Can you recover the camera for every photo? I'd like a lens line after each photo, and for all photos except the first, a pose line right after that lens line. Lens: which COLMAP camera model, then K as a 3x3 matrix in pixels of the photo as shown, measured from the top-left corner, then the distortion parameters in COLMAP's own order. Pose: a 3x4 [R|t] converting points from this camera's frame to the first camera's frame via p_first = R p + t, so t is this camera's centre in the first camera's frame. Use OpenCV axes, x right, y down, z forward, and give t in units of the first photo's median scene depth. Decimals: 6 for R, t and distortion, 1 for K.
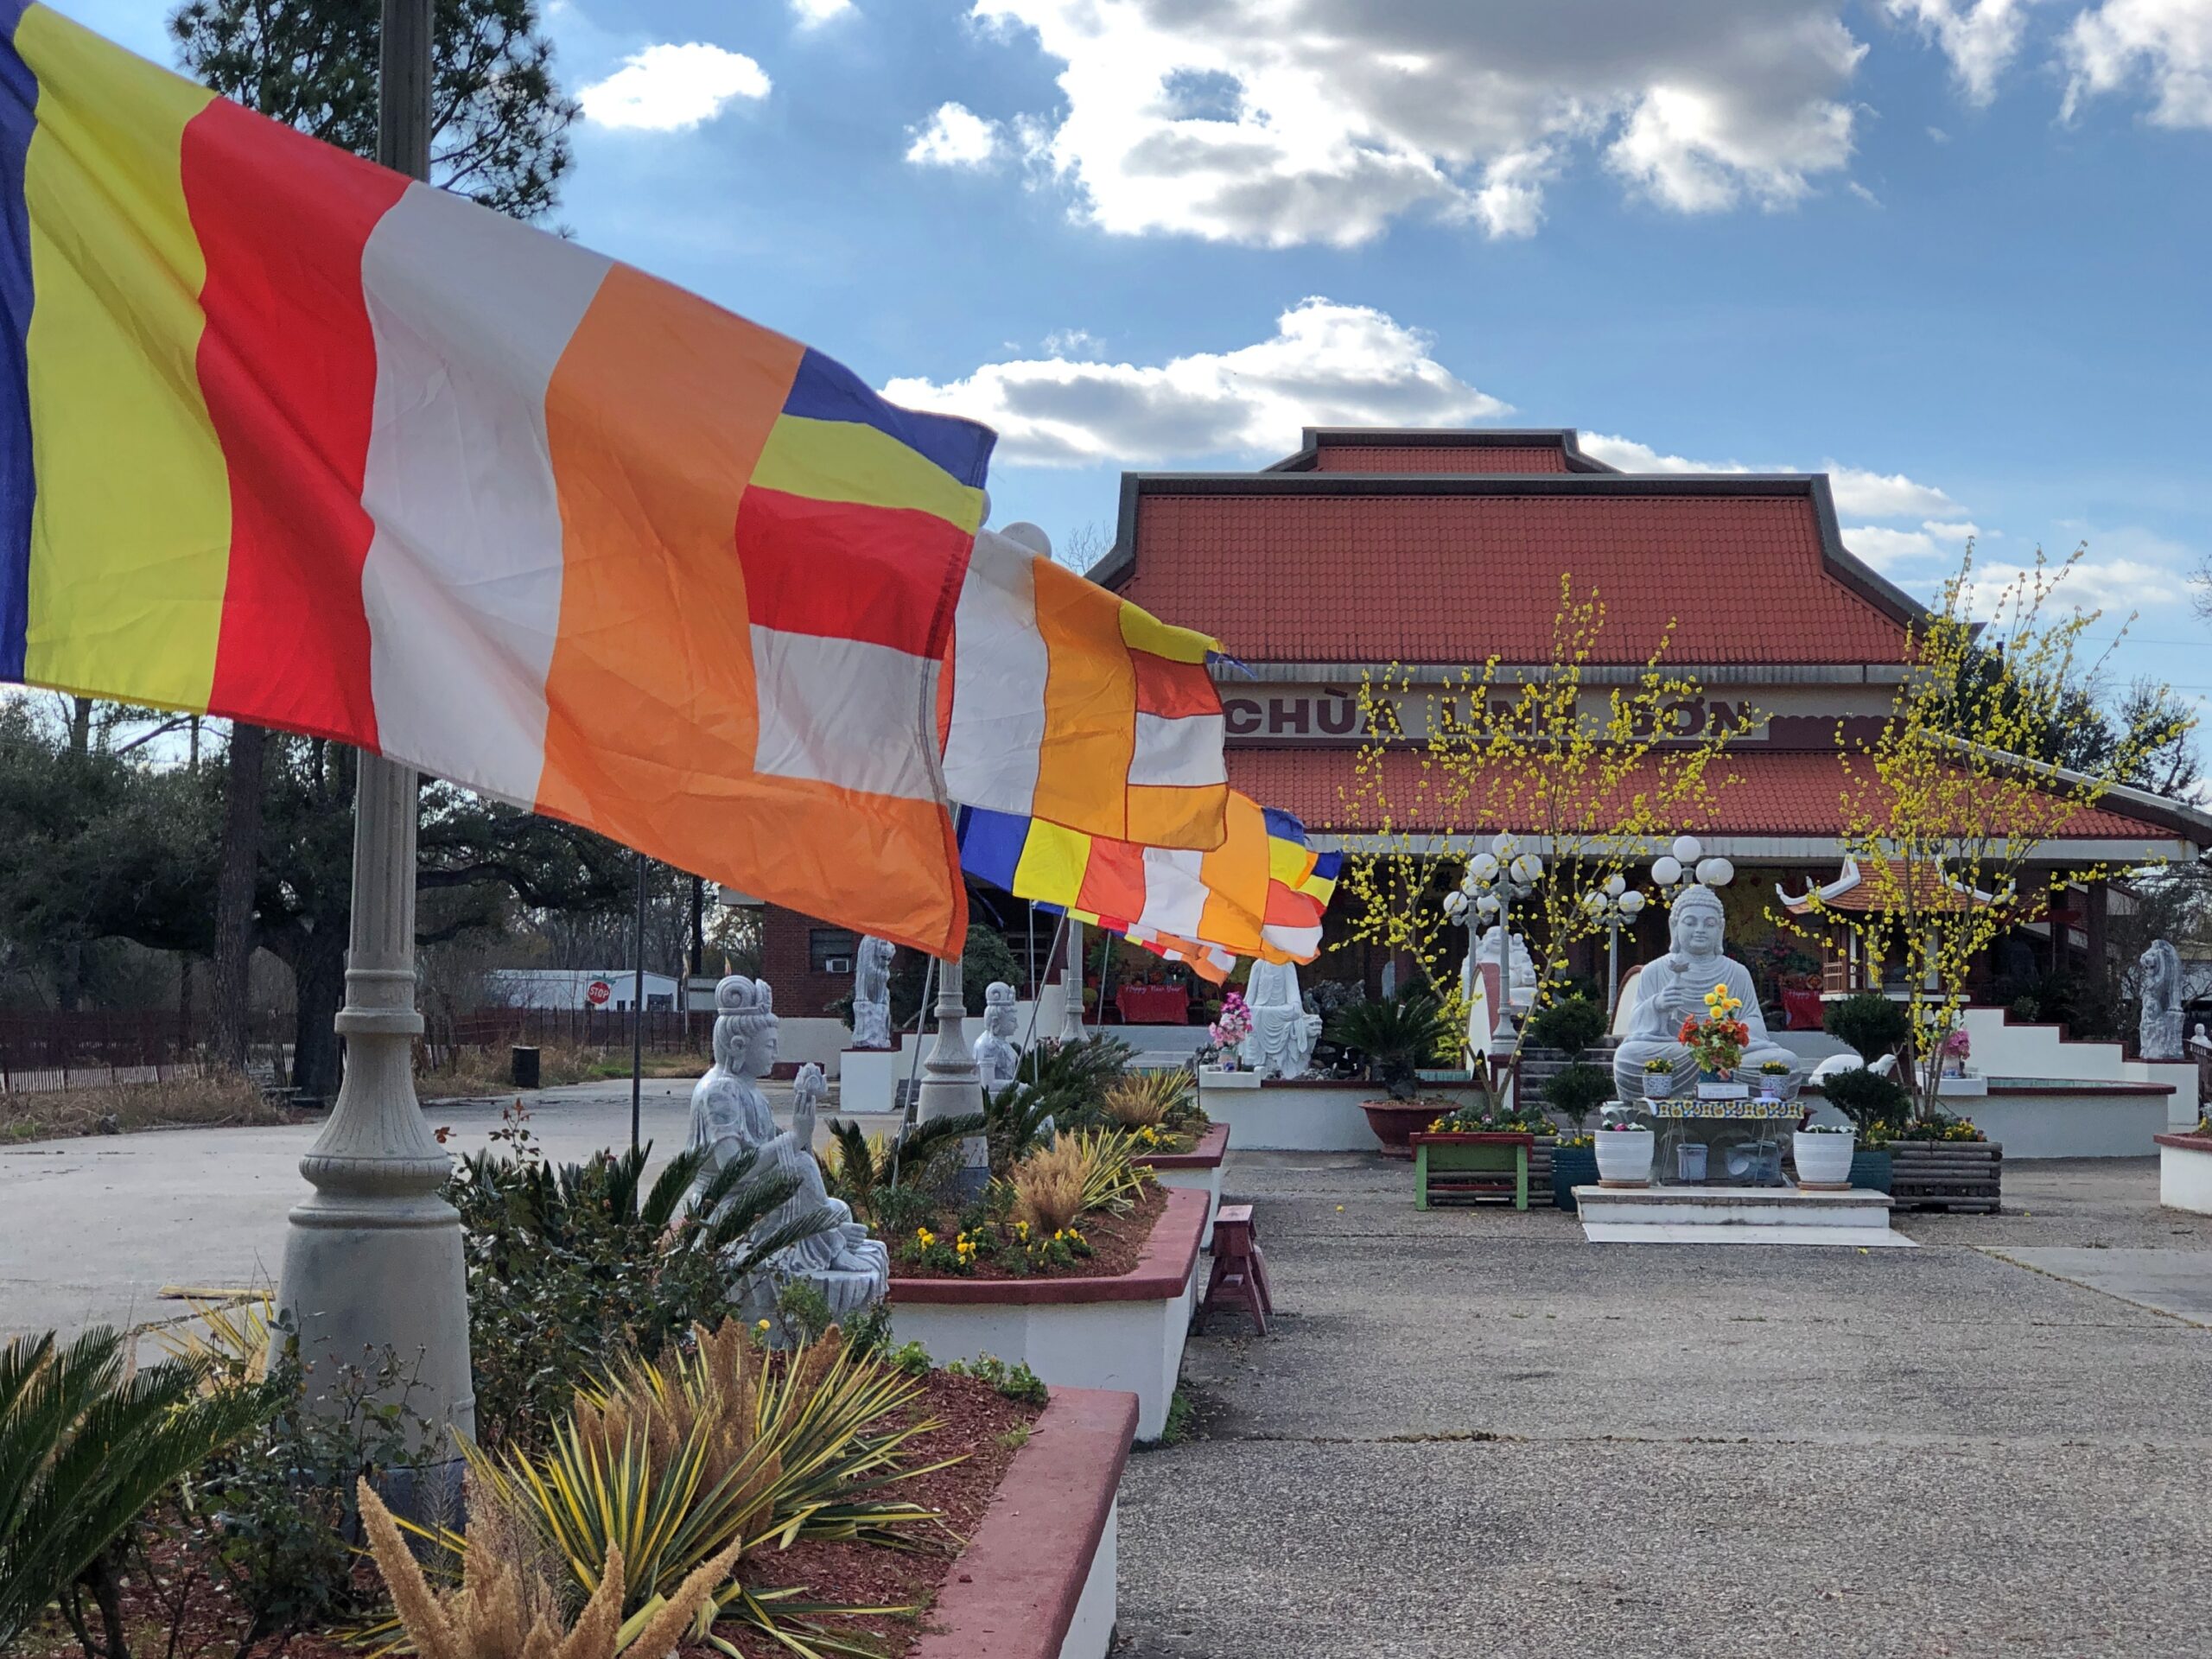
lens RADIAL K [[4334.6, 0, 1106.1], [0, 4334.6, 855.9], [0, 0, 1]] dist [0.007206, 2.654677]
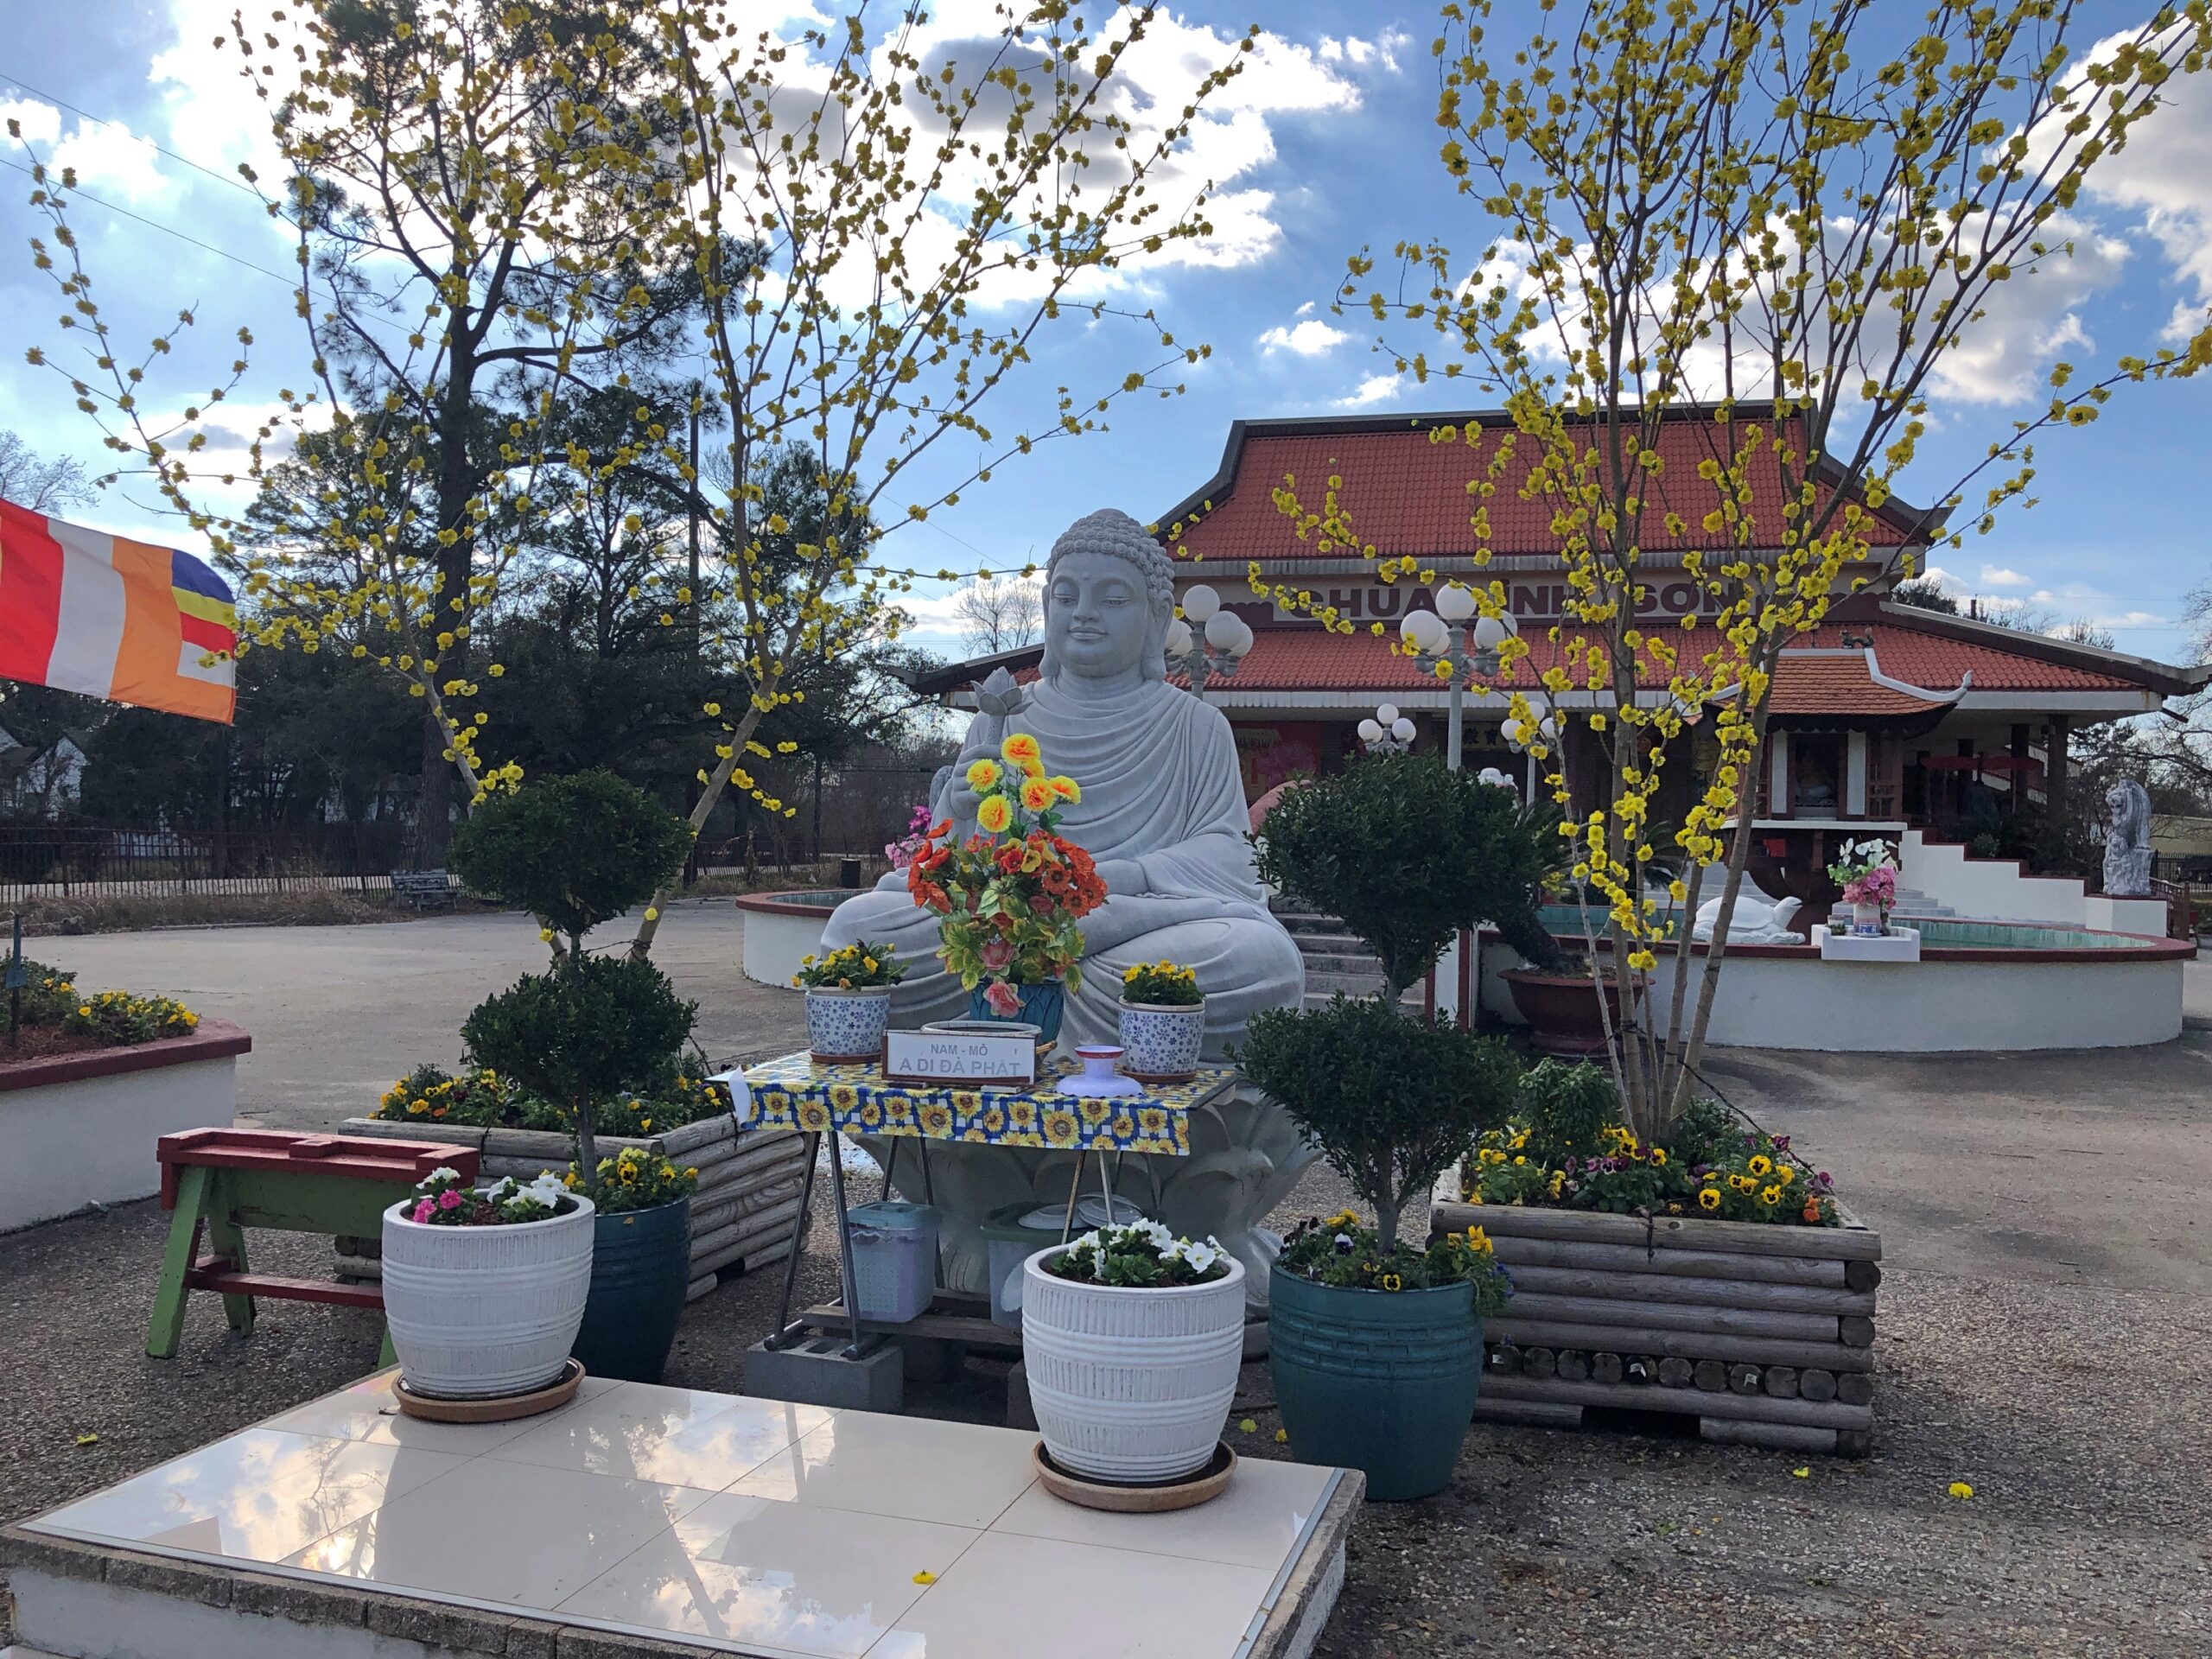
lens RADIAL K [[1815.4, 0, 1106.0], [0, 1815.4, 829.5], [0, 0, 1]] dist [-0.017147, 0.096127]
pose [[0.970190, 0.010932, -0.242099, 0.178473], [-0.004399, 0.999612, 0.027509, 0.032329], [0.242306, -0.025624, 0.969861, 0.840703]]
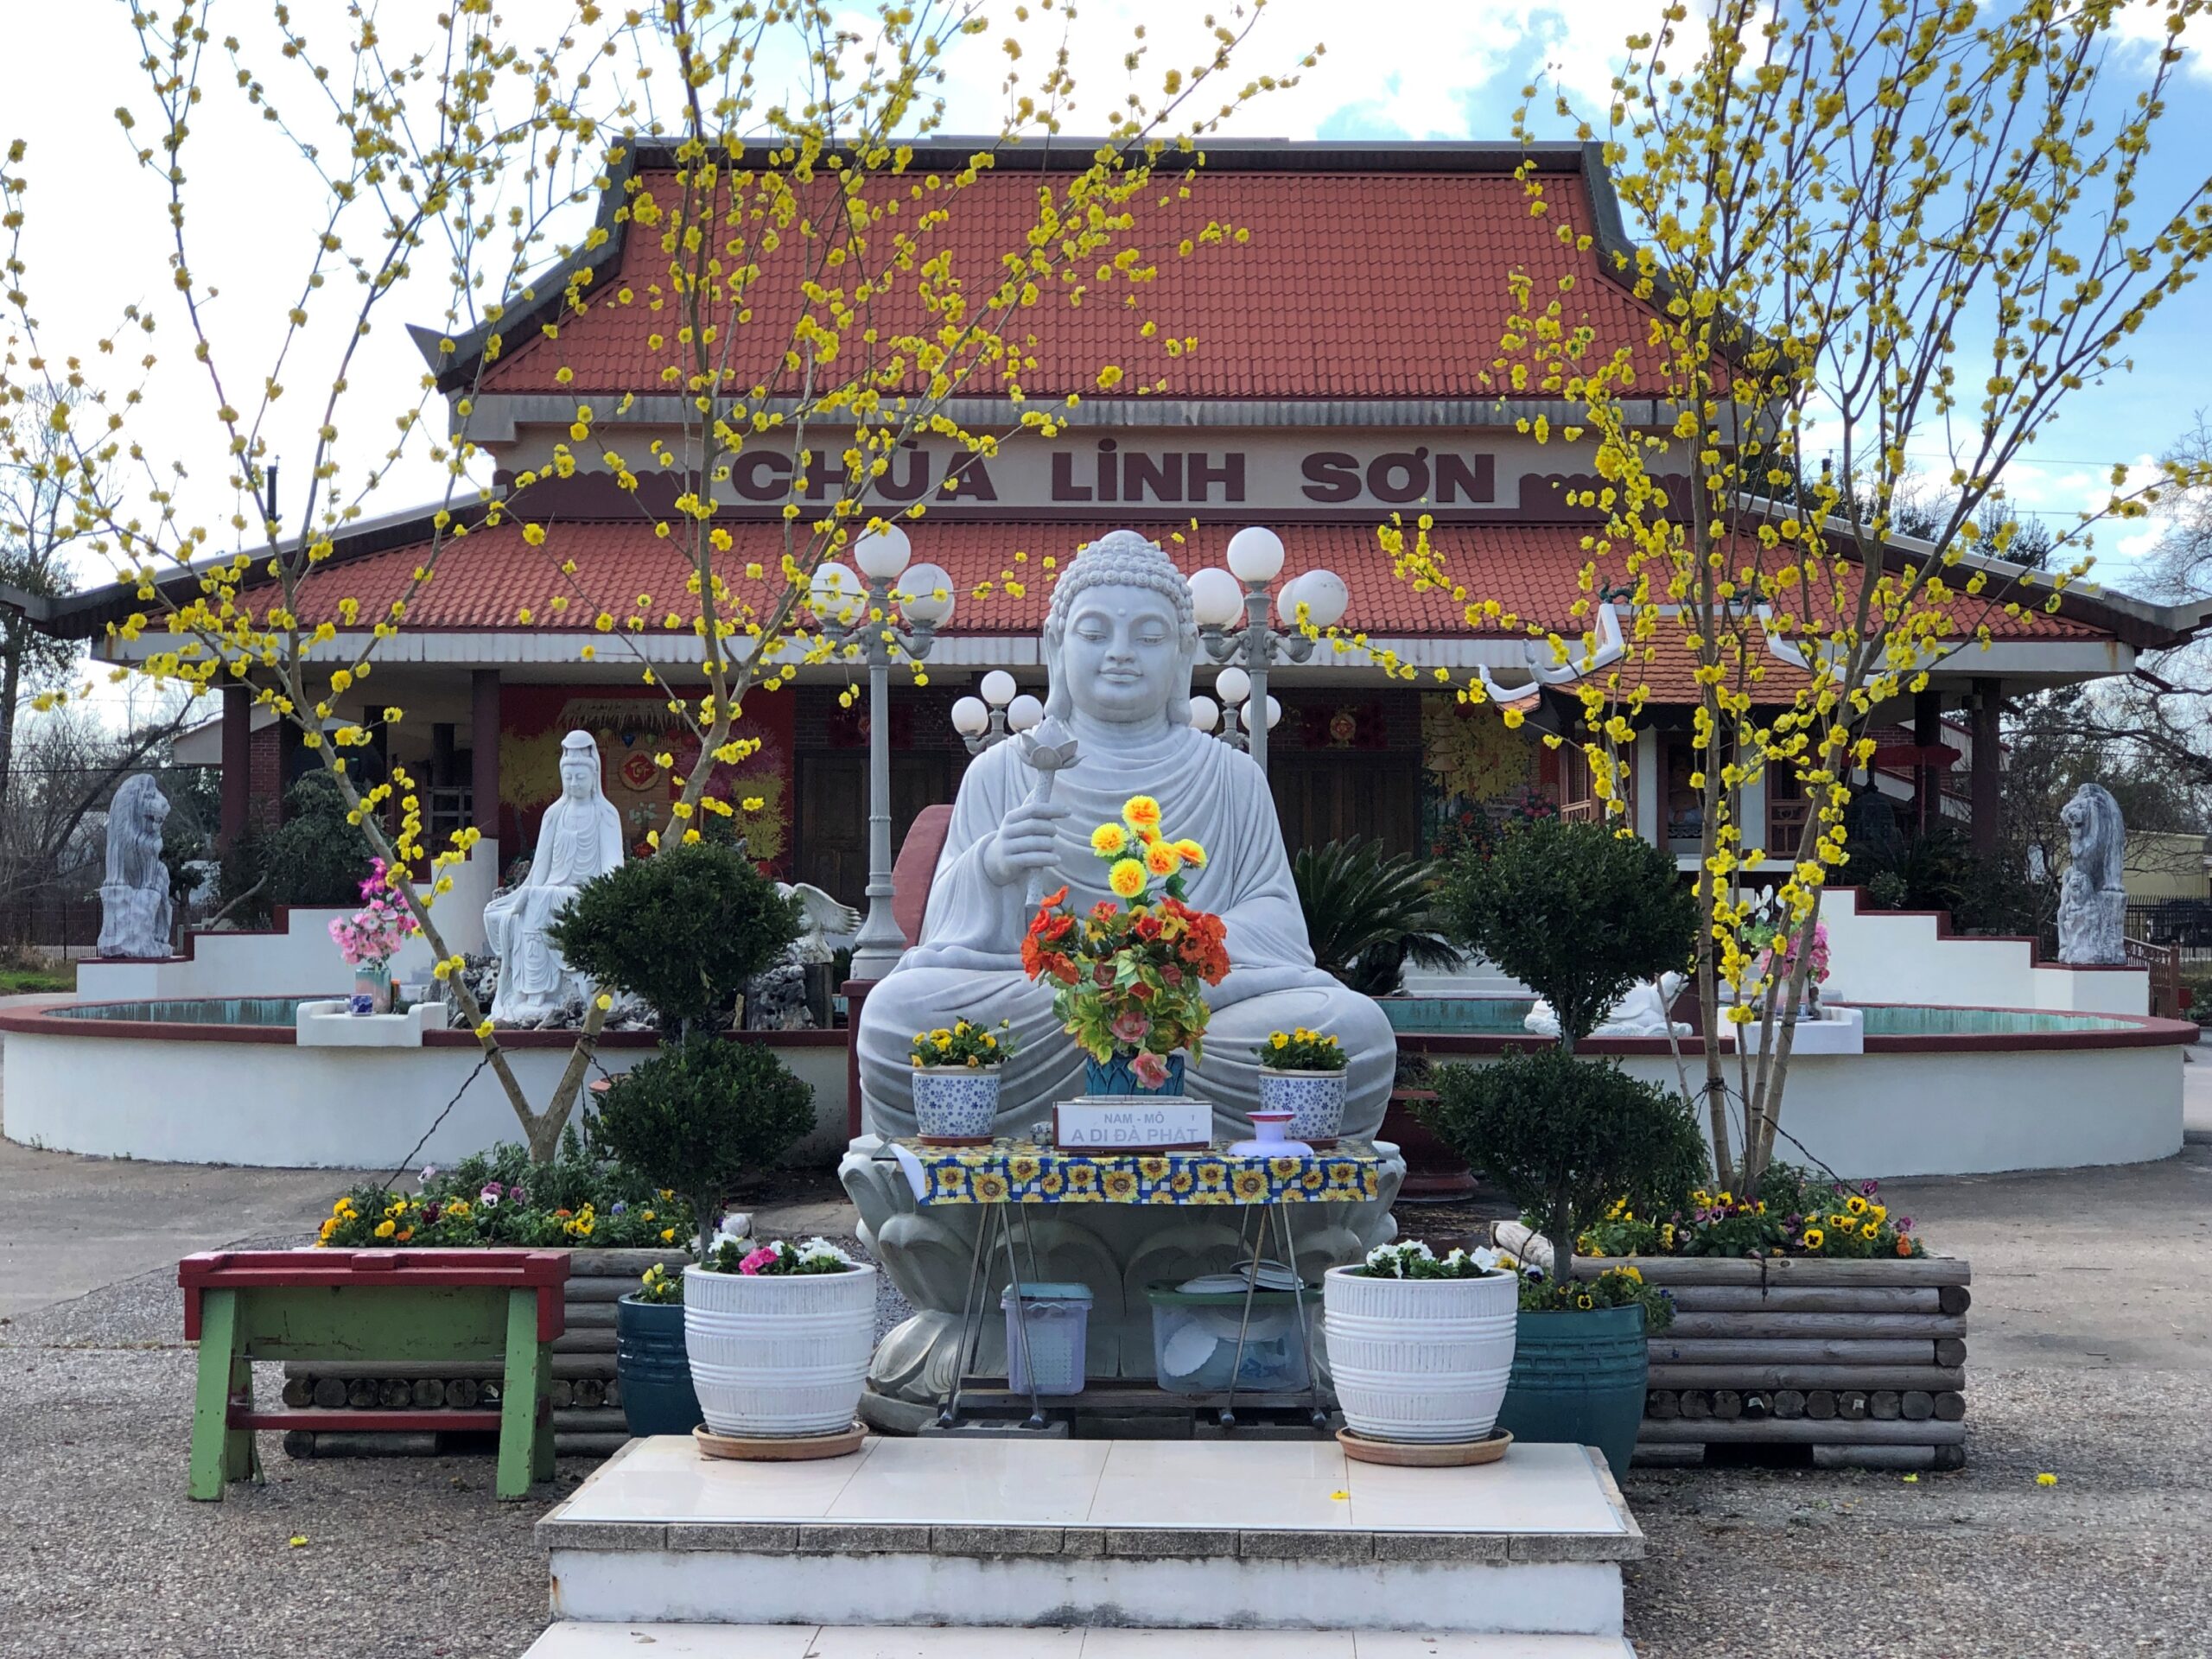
lens RADIAL K [[3758.9, 0, 1106.0], [0, 3758.9, 829.5], [0, 0, 1]] dist [-0.010096, 1.405003]
pose [[0.999799, -0.003307, 0.019754, 0.129532], [0.002993, 0.999869, 0.015887, 0.026623], [-0.019804, -0.015824, 0.999679, 0.691851]]
